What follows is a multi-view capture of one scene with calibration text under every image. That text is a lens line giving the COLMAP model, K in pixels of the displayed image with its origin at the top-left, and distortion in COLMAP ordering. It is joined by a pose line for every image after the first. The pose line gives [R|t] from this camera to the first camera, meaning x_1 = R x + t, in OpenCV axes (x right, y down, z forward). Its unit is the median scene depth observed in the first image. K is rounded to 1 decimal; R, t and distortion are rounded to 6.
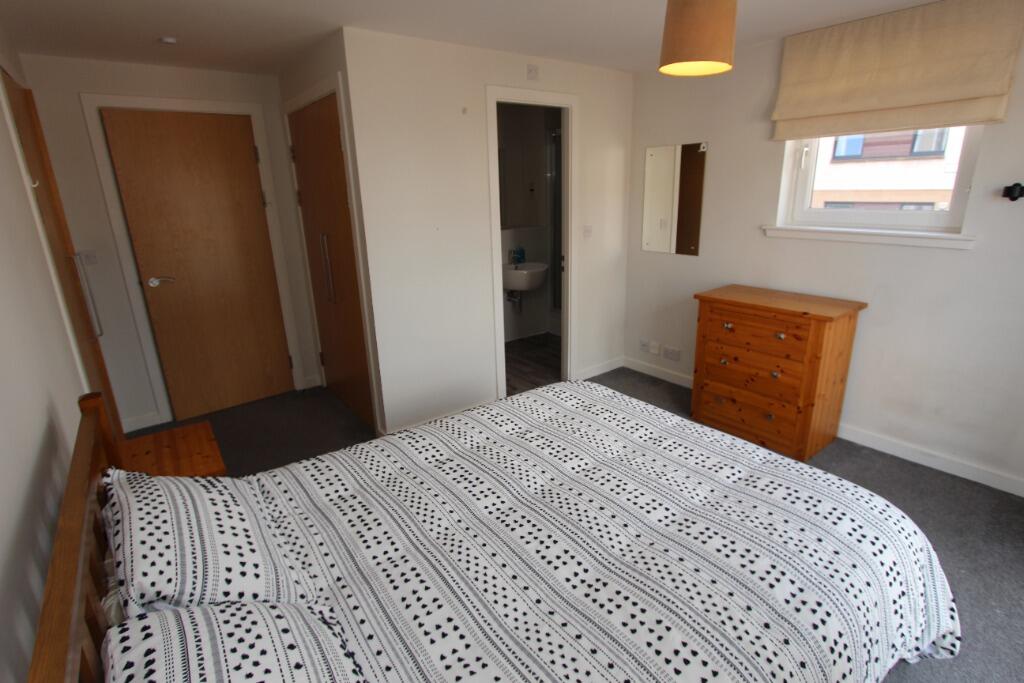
lens RADIAL K [[516.6, 0, 512.0], [0, 516.6, 341.5], [0, 0, 1]] dist [0.000016, -0.000004]
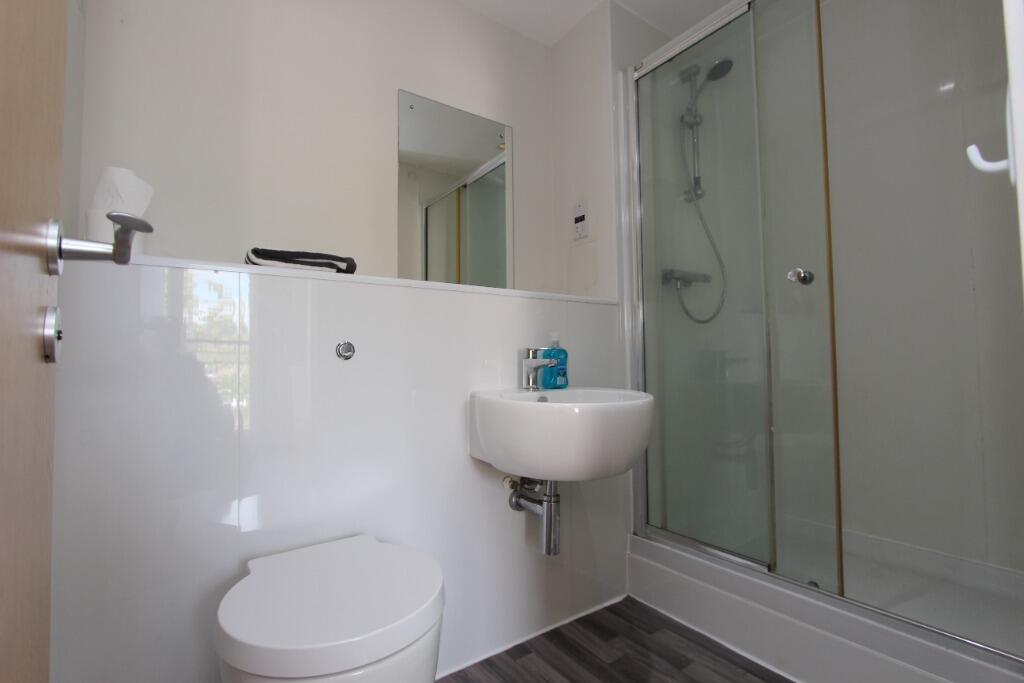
lens RADIAL K [[478.0, 0, 512.0], [0, 478.0, 341.5], [0, 0, 1]] dist [-0.012061, -0.000157]
pose [[0.999496, 0.017811, -0.026264, -0.003052], [-0.025509, 0.943254, -0.331091, -0.078293], [0.018877, 0.331594, 0.943233, 0.703585]]
